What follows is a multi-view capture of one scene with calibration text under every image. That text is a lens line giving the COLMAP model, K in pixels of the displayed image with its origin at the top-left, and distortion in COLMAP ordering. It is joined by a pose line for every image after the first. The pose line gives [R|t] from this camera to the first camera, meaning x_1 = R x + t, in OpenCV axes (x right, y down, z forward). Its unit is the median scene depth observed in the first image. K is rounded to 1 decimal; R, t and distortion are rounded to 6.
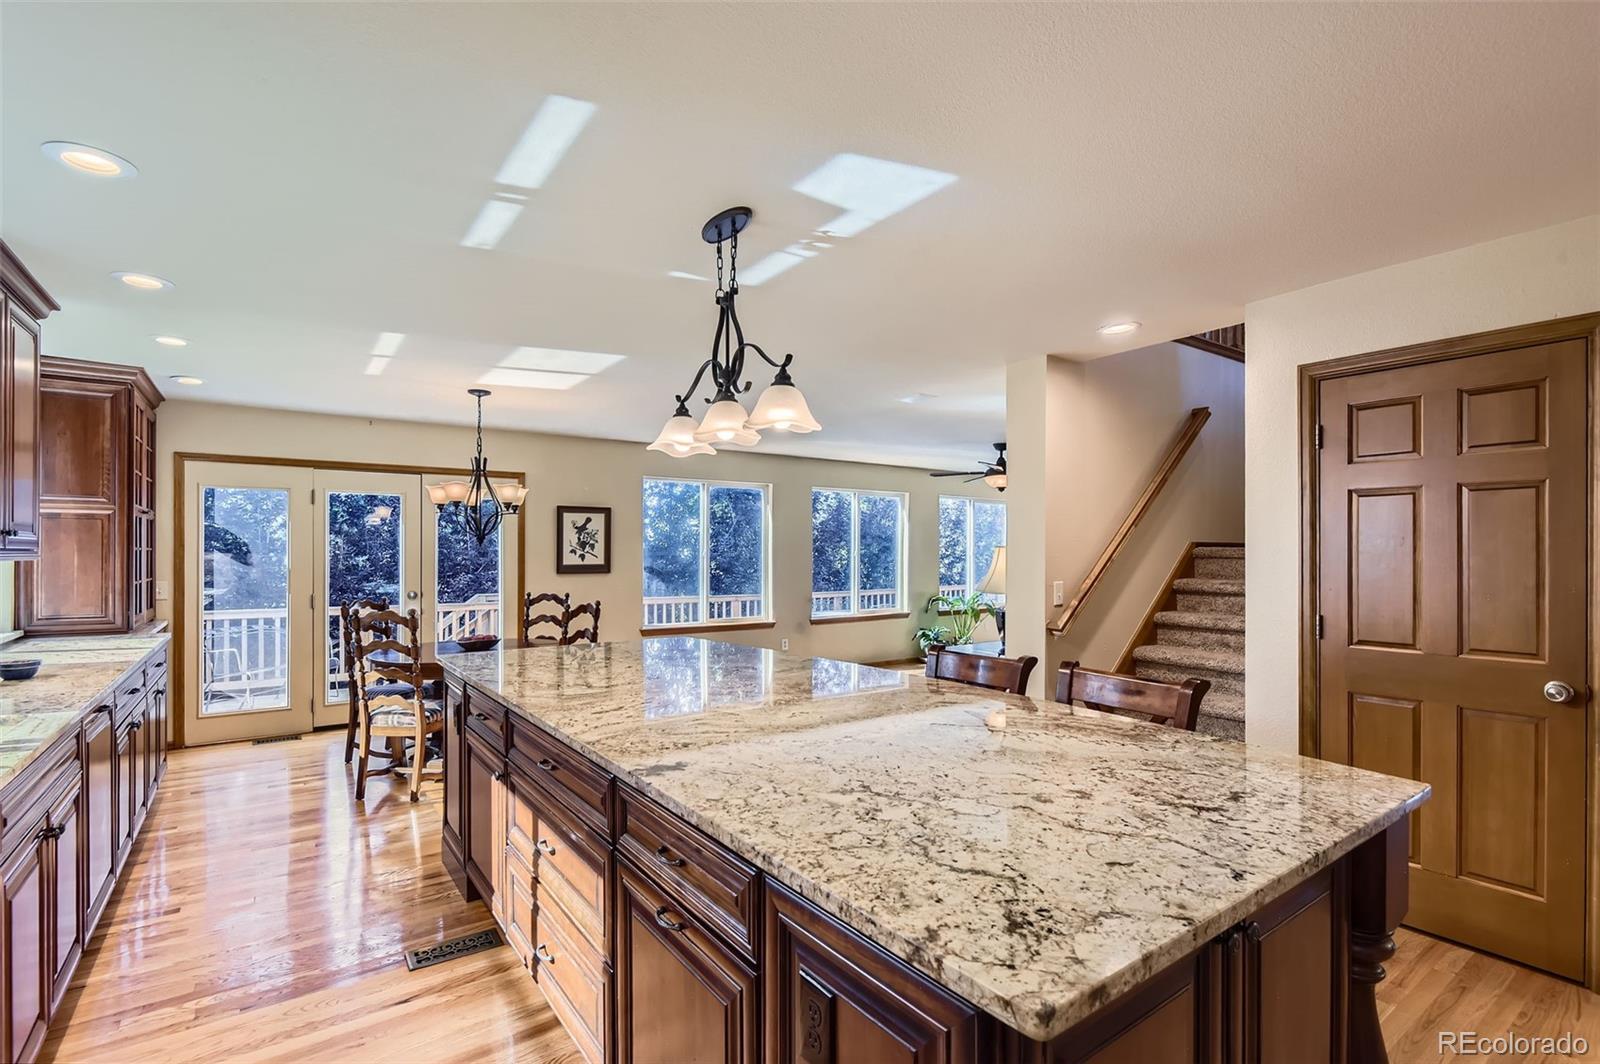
lens RADIAL K [[747.6, 0, 799.9], [0, 747.6, 544.7], [0, 0, 1]] dist [-0.000933, -0.000207]
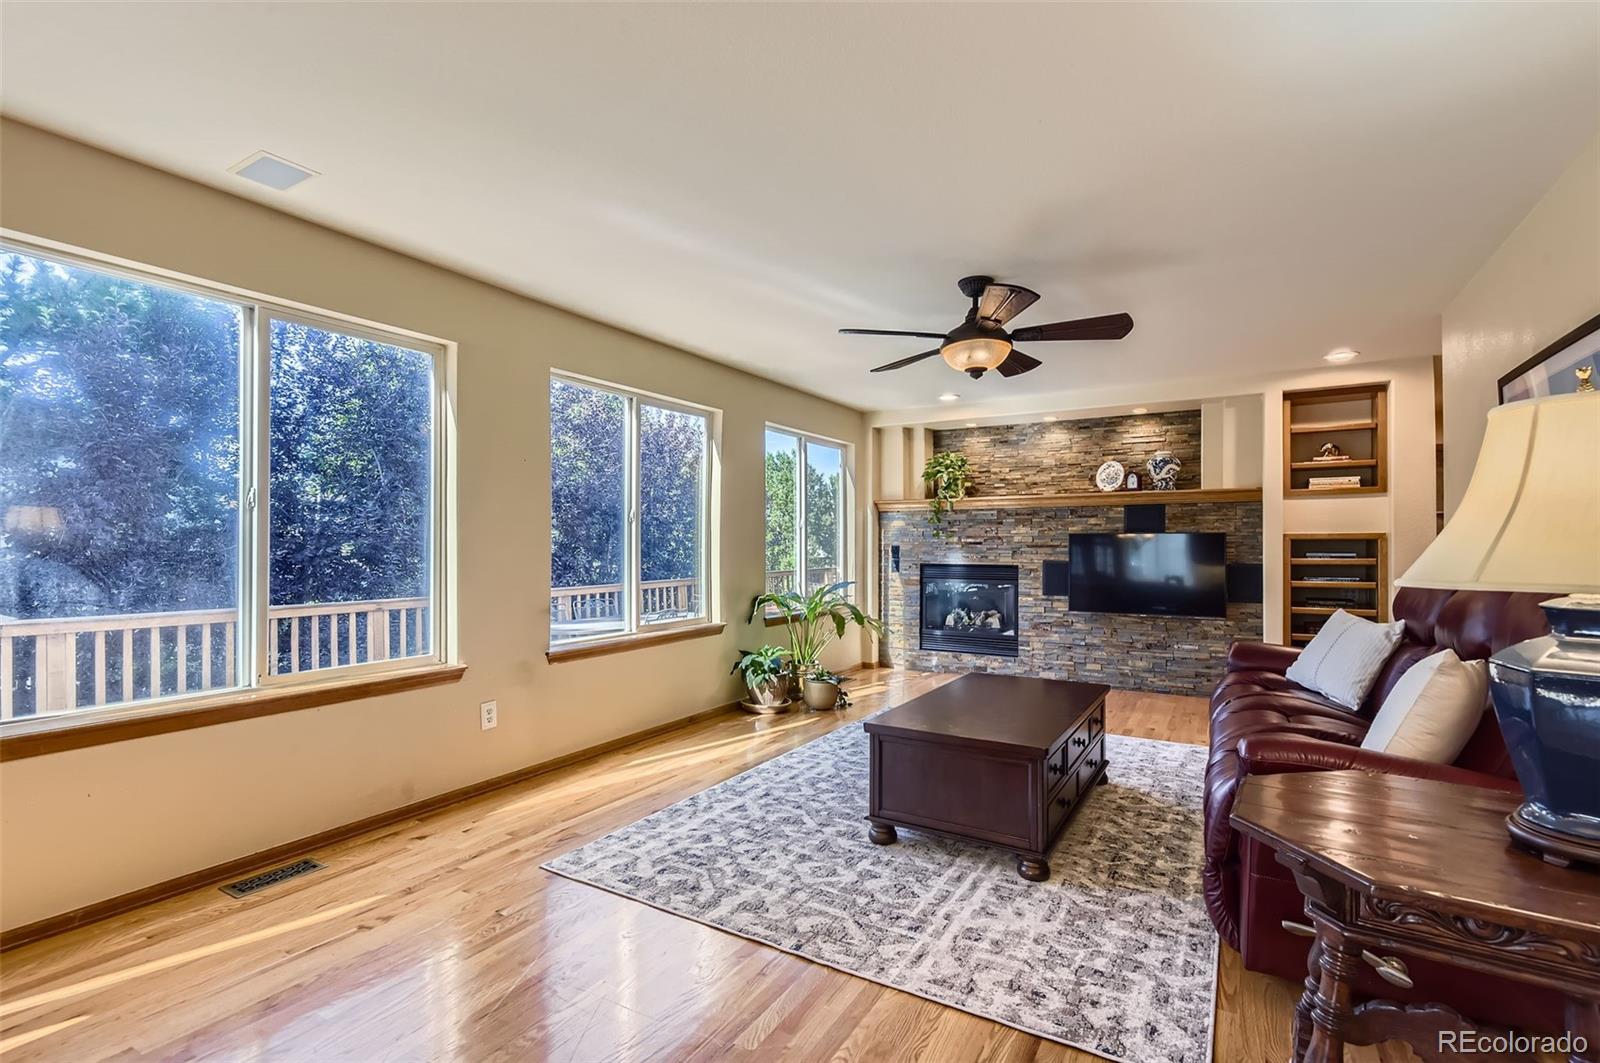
lens RADIAL K [[747.6, 0, 799.9], [0, 747.6, 544.2], [0, 0, 1]] dist [-0.000933, -0.000207]
pose [[0.918779, 0.000627, 0.394772, -0.022447], [-0.004232, 0.999957, 0.008261, 0.026210], [-0.394750, -0.009260, 0.918742, 0.465138]]
